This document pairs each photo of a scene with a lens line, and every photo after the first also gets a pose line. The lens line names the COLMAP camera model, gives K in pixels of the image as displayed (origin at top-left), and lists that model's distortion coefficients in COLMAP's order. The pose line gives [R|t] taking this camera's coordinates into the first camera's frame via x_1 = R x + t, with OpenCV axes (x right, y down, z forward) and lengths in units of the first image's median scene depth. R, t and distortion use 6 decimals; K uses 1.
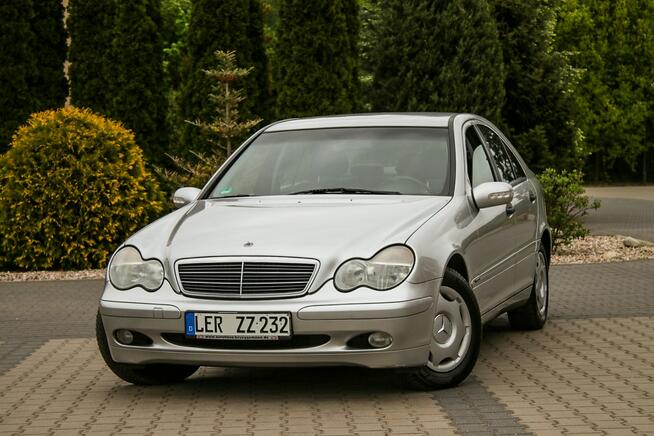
lens RADIAL K [[1536.0, 0, 328.8], [0, 1536.0, 217.9], [0, 0, 1]] dist [0.033730, 0.324430]
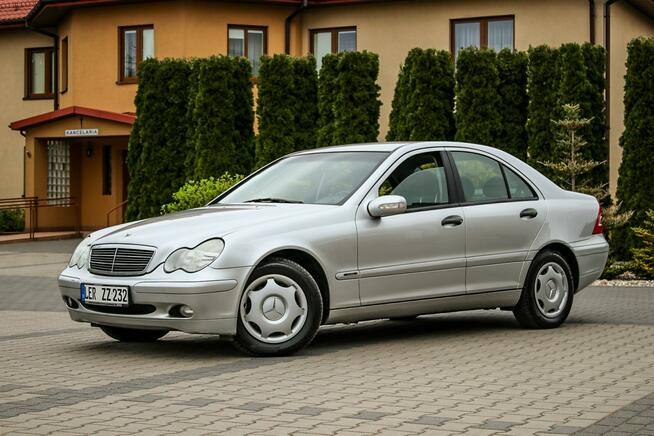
lens RADIAL K [[1228.2, 0, 327.9], [0, 1228.2, 219.3], [0, 0, 1]] dist [-0.000053, -0.016876]
pose [[0.875150, 0.019246, -0.483468, 0.180737], [-0.032163, 0.999313, -0.018439, 0.005083], [0.482781, 0.031686, 0.875168, 0.044563]]
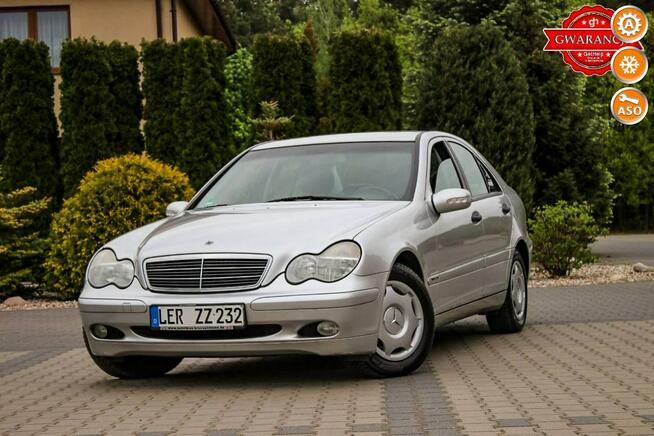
lens RADIAL K [[1363.0, 0, 328.3], [0, 1363.0, 219.1], [0, 0, 1]] dist [0.012678, 0.126408]
pose [[0.997989, -0.017130, -0.061023, 0.026586], [0.014861, 0.999188, -0.037448, 0.011067], [0.061615, 0.036466, 0.997434, 0.013944]]
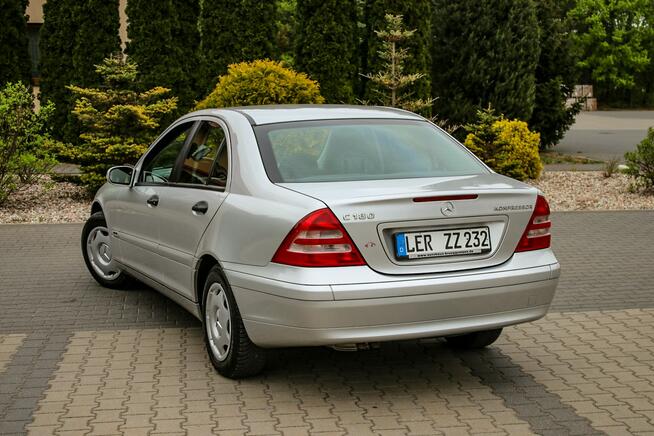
lens RADIAL K [[1036.2, 0, 335.5], [0, 1036.2, 217.6], [0, 0, 1]] dist [-0.022520, 0.056745]
pose [[0.996092, 0.011723, 0.087535, -0.137476], [-0.019575, 0.995804, 0.089397, -0.018405], [-0.086119, -0.090761, 0.992142, 0.157302]]
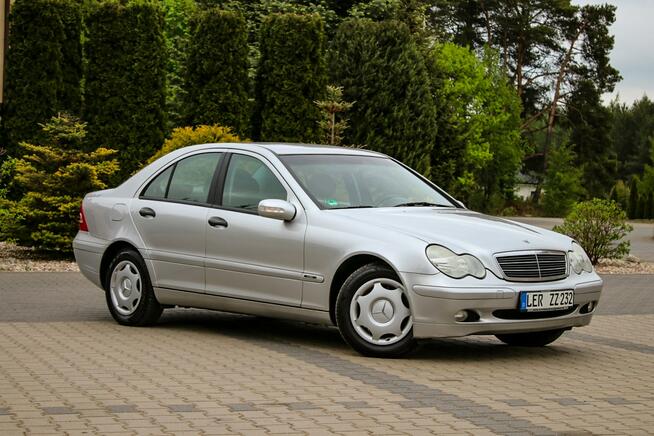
lens RADIAL K [[1363.0, 0, 328.3], [0, 1363.0, 219.1], [0, 0, 1]] dist [0.012678, 0.126408]
pose [[0.962591, 0.045674, 0.267081, -0.269505], [-0.043196, 0.998952, -0.015150, 0.008704], [-0.267493, 0.003046, 0.963555, -0.017864]]
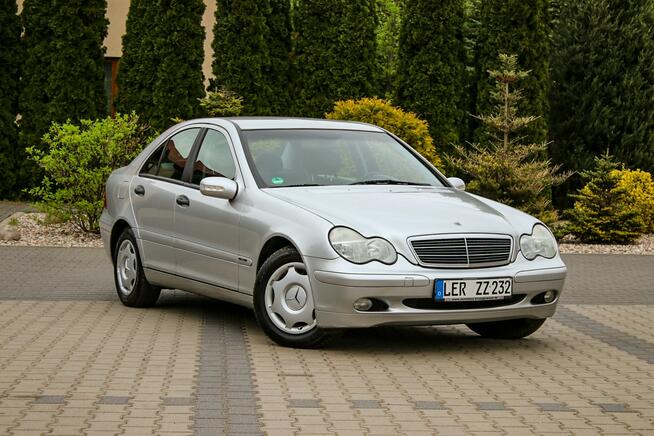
lens RADIAL K [[1399.5, 0, 327.4], [0, 1399.5, 218.1], [0, 0, 1]] dist [0.025670, 0.114410]
pose [[0.998707, 0.047343, 0.018530, -0.163279], [-0.047602, 0.998770, 0.013838, 0.002584], [-0.017852, -0.014702, 0.999733, -0.019048]]
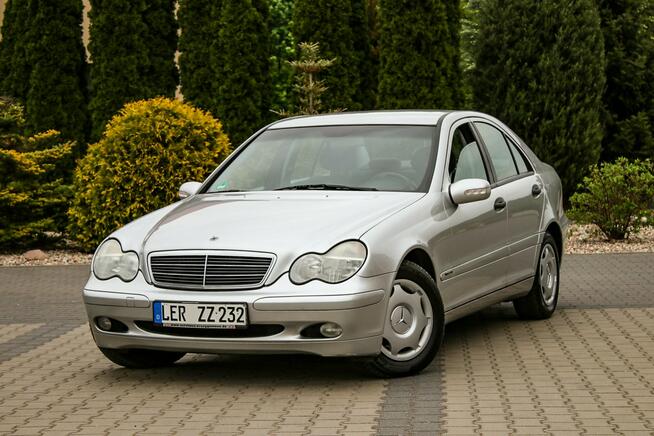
lens RADIAL K [[1512.4, 0, 327.7], [0, 1512.4, 217.6], [0, 0, 1]] dist [0.014503, 0.273180]
pose [[0.994550, 0.006340, -0.104069, 0.039857], [-0.004971, 0.999898, 0.013408, -0.003507], [0.104143, -0.012817, 0.994480, -0.010464]]
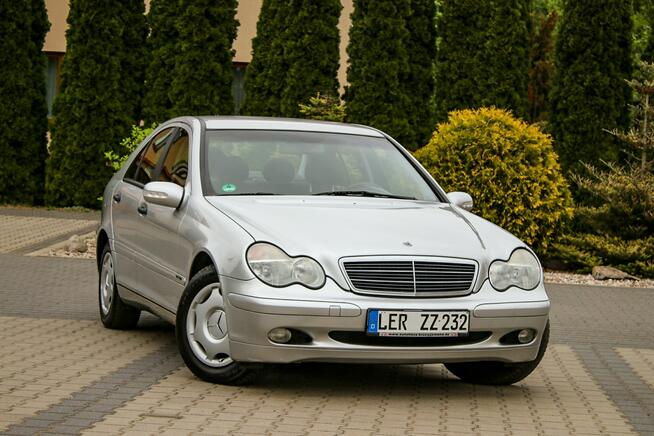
lens RADIAL K [[1485.8, 0, 329.4], [0, 1485.8, 218.2], [0, 0, 1]] dist [0.013653, 0.304819]
pose [[0.987928, 0.079930, -0.132703, -0.104063], [-0.079680, 0.996794, 0.007197, 0.001122], [0.132853, 0.003464, 0.991130, 0.017543]]
